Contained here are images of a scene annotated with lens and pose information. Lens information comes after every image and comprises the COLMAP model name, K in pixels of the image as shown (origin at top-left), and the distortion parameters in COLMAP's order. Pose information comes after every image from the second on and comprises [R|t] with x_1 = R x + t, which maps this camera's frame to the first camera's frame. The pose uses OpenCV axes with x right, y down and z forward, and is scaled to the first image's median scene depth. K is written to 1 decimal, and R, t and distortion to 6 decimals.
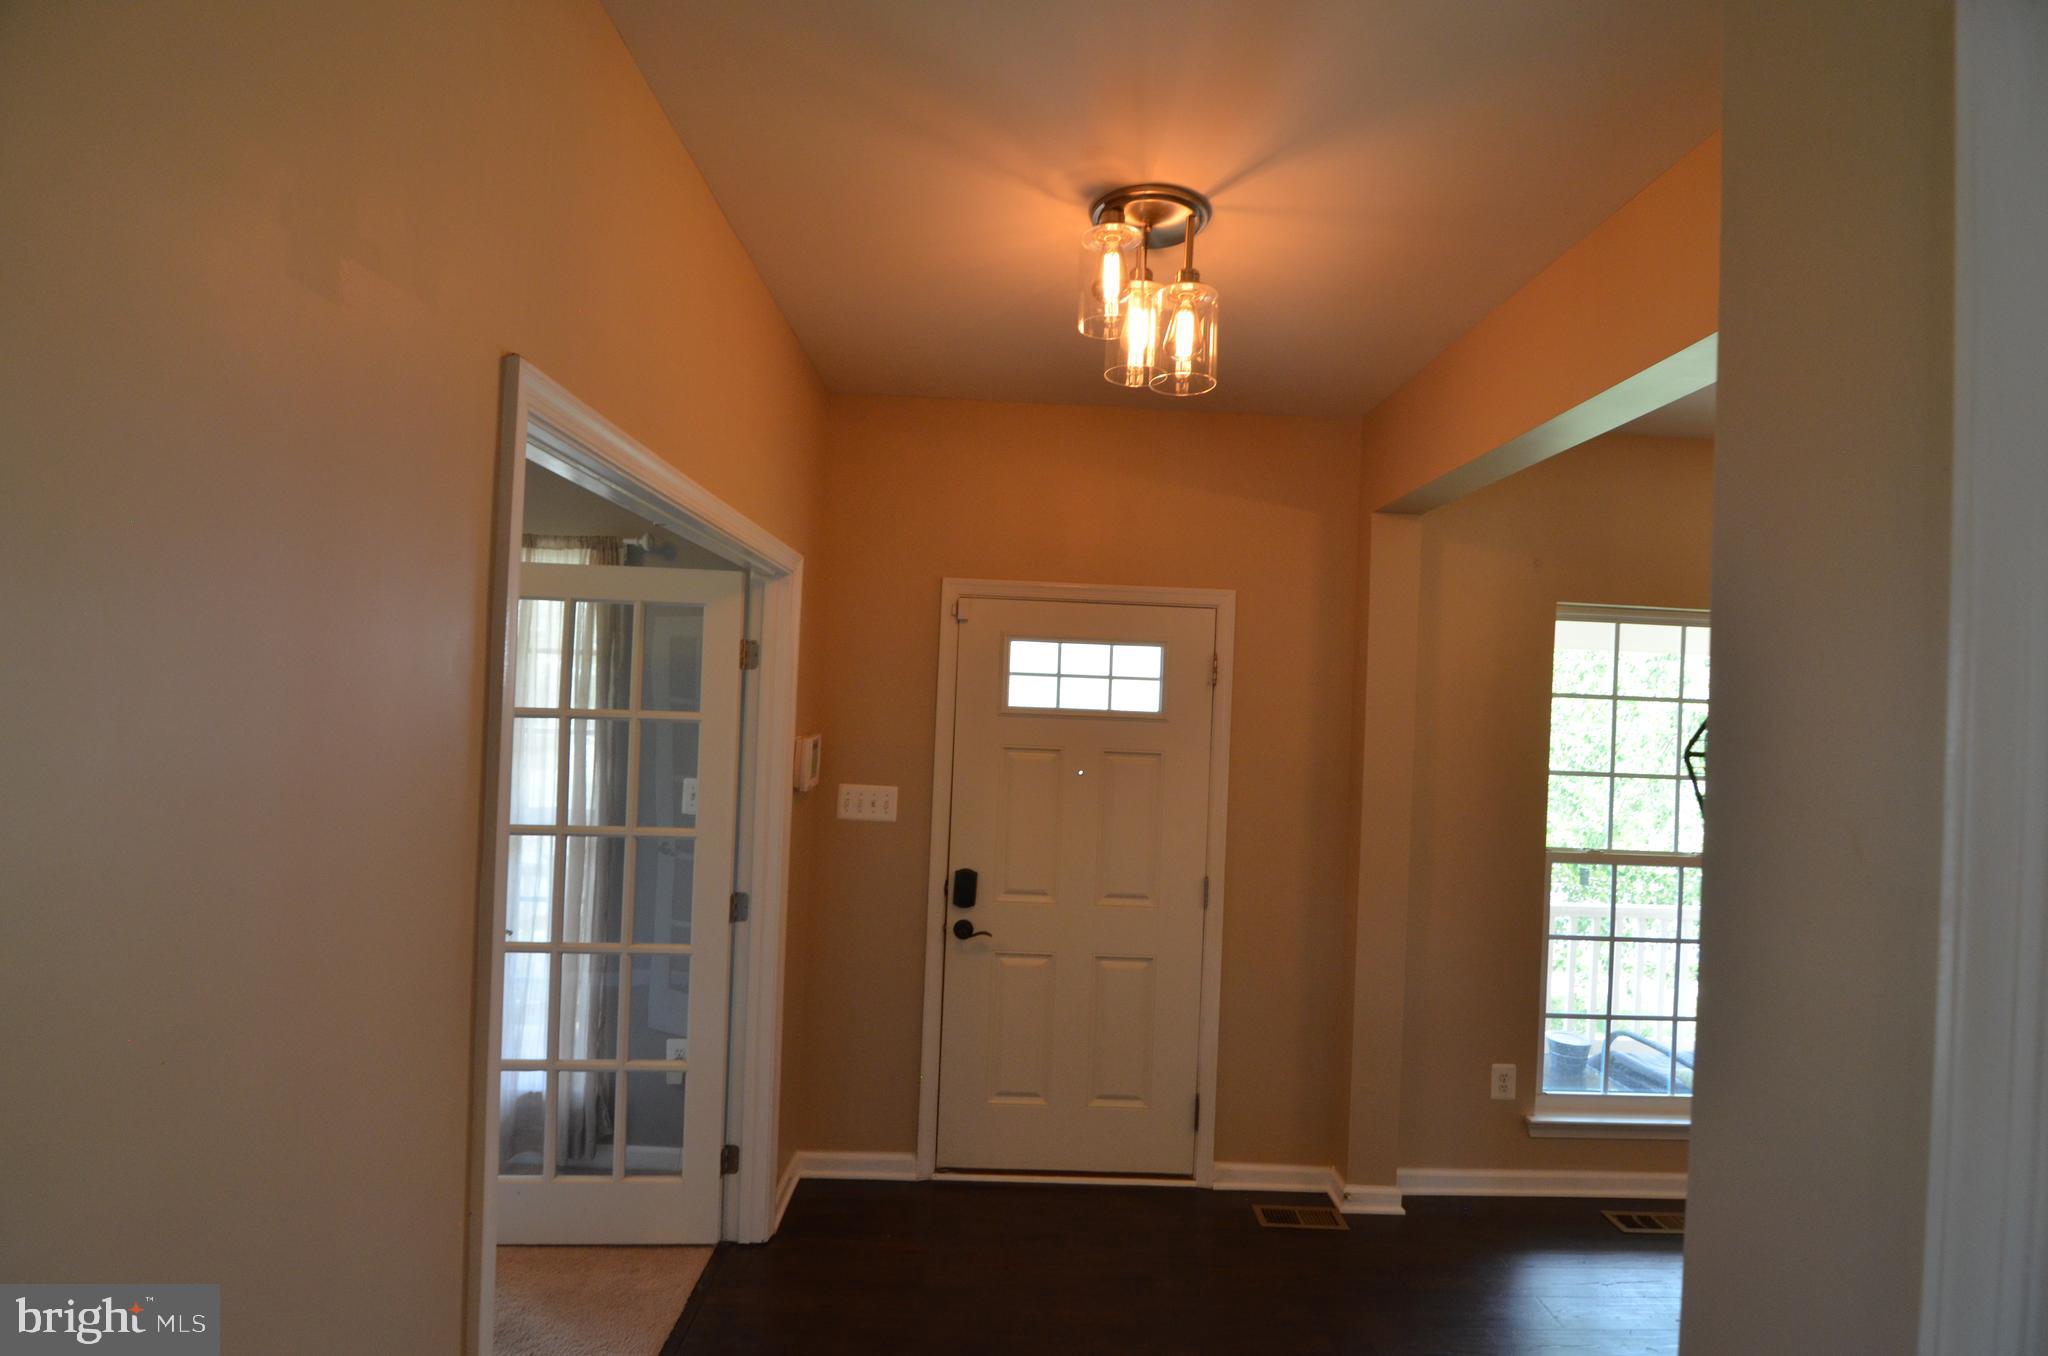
lens RADIAL K [[981.3, 0, 1032.5], [0, 981.3, 686.6], [0, 0, 1]] dist [-0.011916, -0.007710]
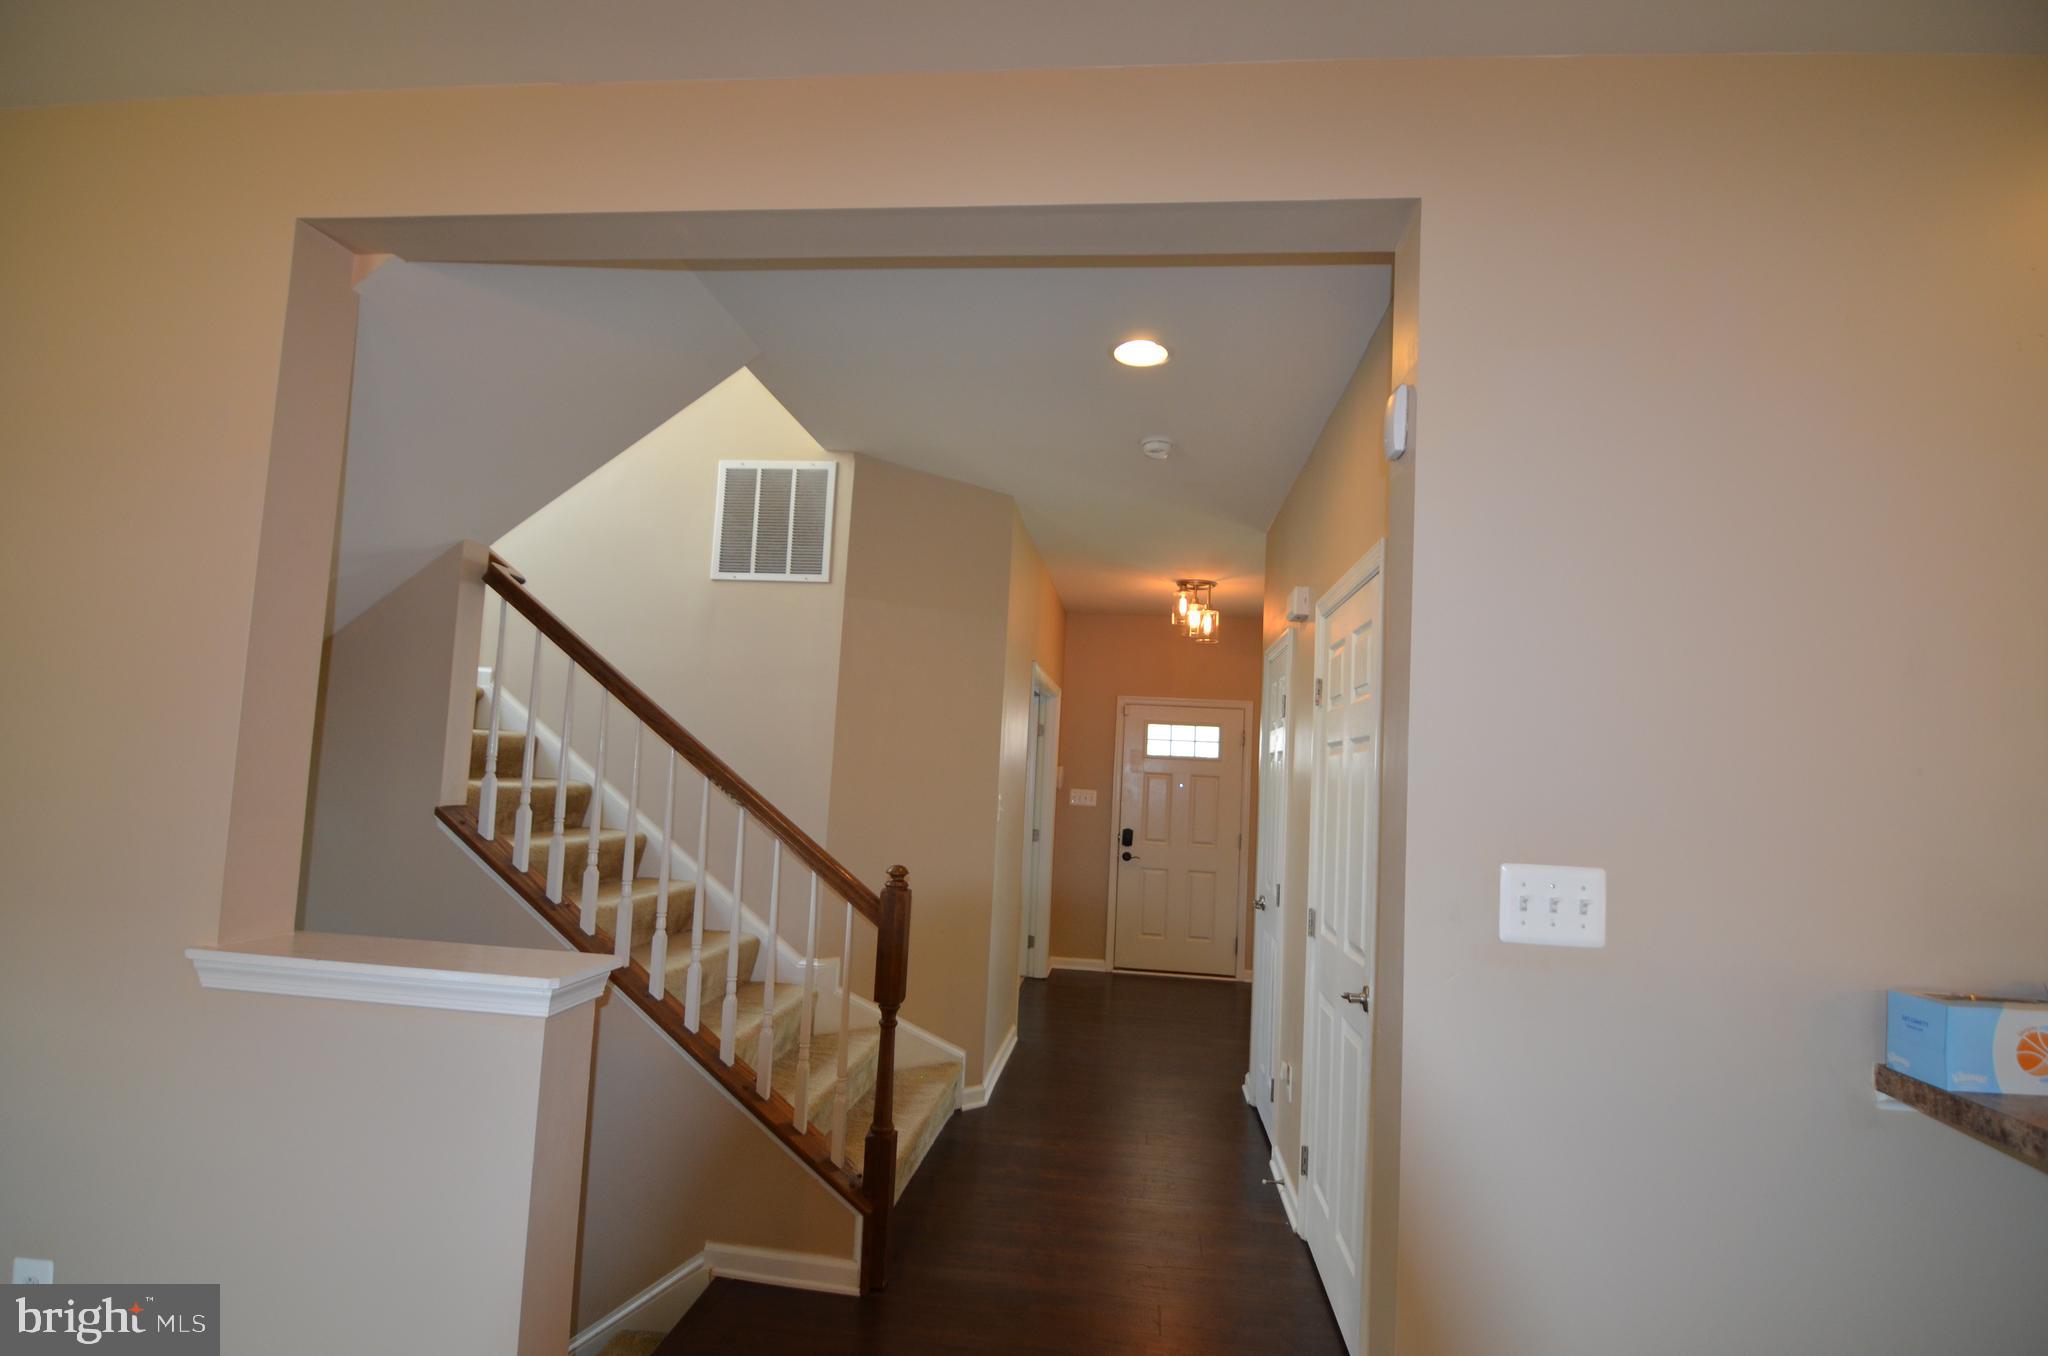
lens RADIAL K [[993.4, 0, 1025.0], [0, 993.4, 679.5], [0, 0, 1]] dist [0.003567, 0.000084]
pose [[0.989649, -0.002609, -0.143483, 0.023788], [-0.008070, 0.997241, -0.073795, 0.019732], [0.143279, 0.074189, 0.986898, -1.250806]]
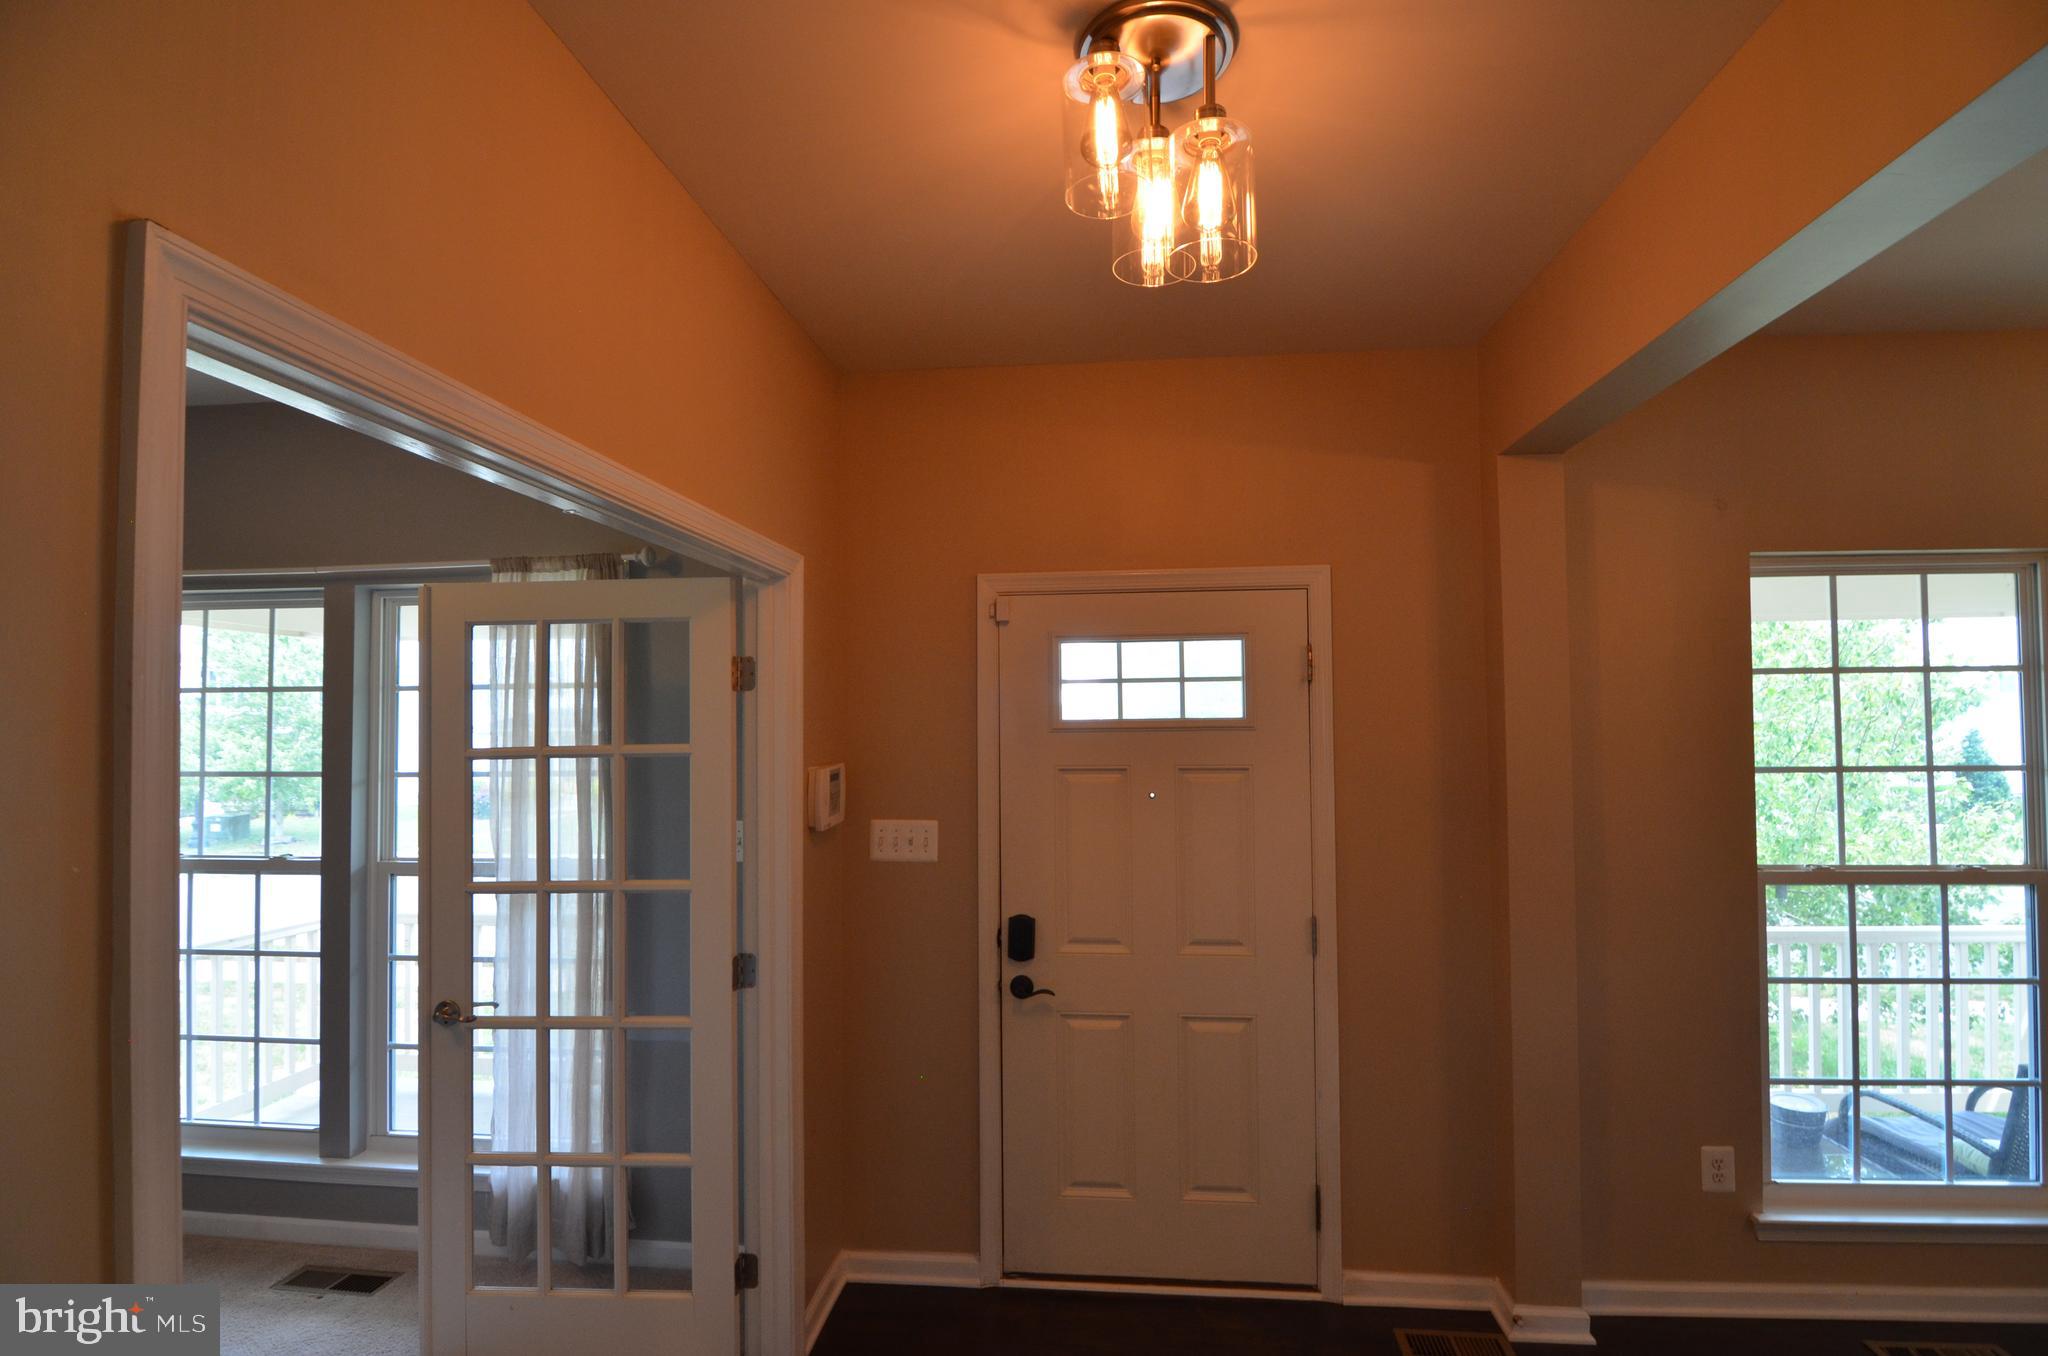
lens RADIAL K [[981.3, 0, 1034.8], [0, 981.3, 690.9], [0, 0, 1]] dist [-0.011916, -0.007710]
pose [[0.990920, -0.054592, -0.122873, 0.058491], [0.051861, 0.998333, -0.025320, 0.015115], [0.124050, 0.018717, 0.992099, 0.160282]]
